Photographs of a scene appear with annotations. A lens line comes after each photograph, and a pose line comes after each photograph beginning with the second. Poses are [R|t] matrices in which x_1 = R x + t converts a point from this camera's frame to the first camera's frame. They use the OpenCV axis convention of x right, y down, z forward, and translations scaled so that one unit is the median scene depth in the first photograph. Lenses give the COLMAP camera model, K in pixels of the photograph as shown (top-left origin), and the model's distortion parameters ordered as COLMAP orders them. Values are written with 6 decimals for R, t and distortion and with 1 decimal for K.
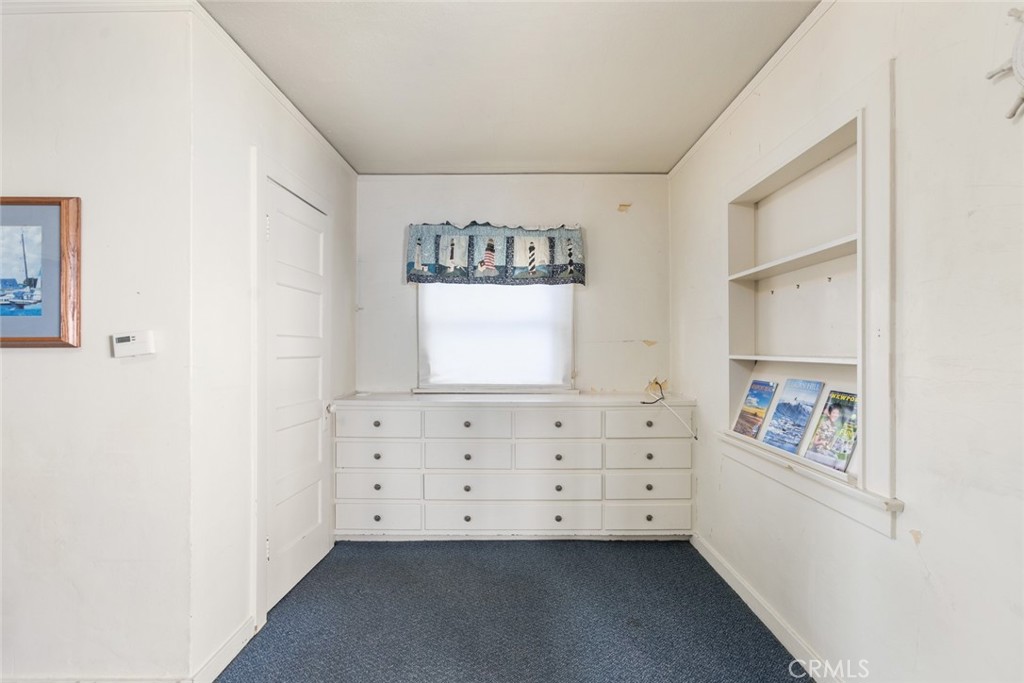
lens RADIAL K [[466.7, 0, 518.4], [0, 466.7, 356.1], [0, 0, 1]] dist [-0.013948, 0.013831]
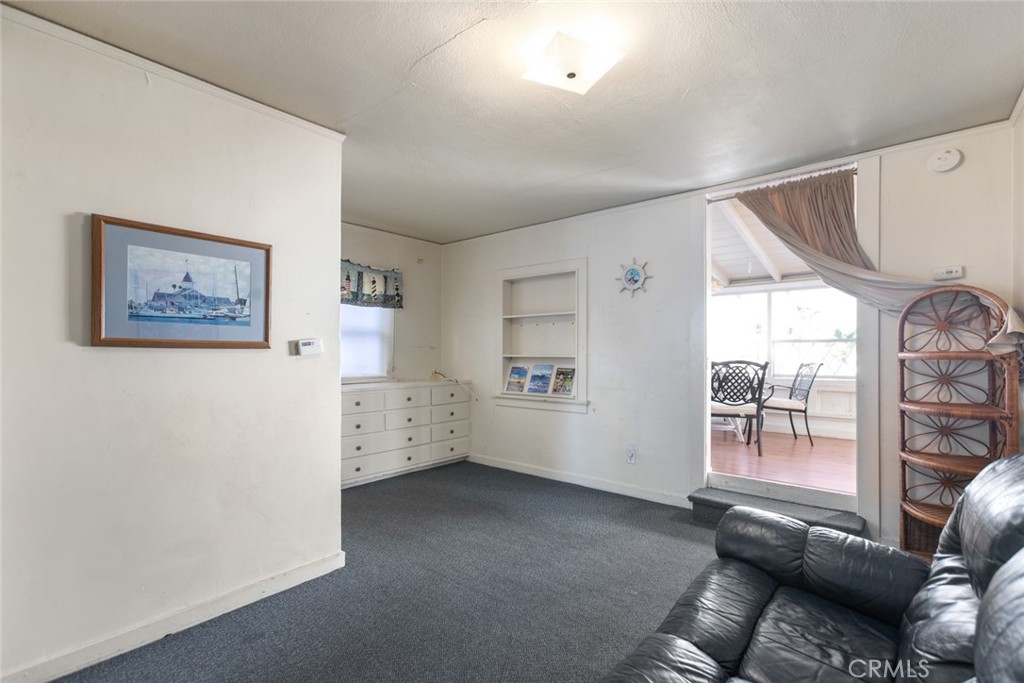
lens RADIAL K [[466.7, 0, 518.4], [0, 466.7, 356.1], [0, 0, 1]] dist [-0.013948, 0.013831]
pose [[0.633154, -0.002644, 0.774021, -0.908885], [0.008517, 0.999957, -0.003551, 0.009310], [-0.773979, 0.008840, 0.633150, -0.293506]]
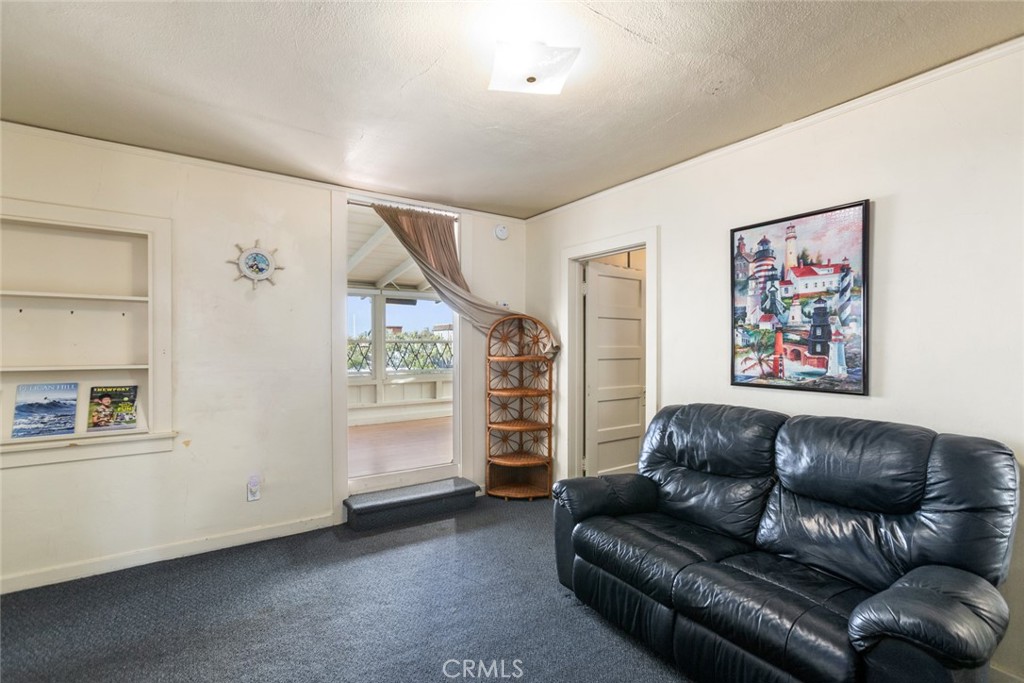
lens RADIAL K [[466.7, 0, 518.4], [0, 466.7, 356.1], [0, 0, 1]] dist [-0.013948, 0.013831]
pose [[-0.577629, -0.025136, 0.815912, -0.864746], [0.004547, 0.999411, 0.034008, -0.046135], [-0.816287, 0.023354, -0.577175, 0.452676]]
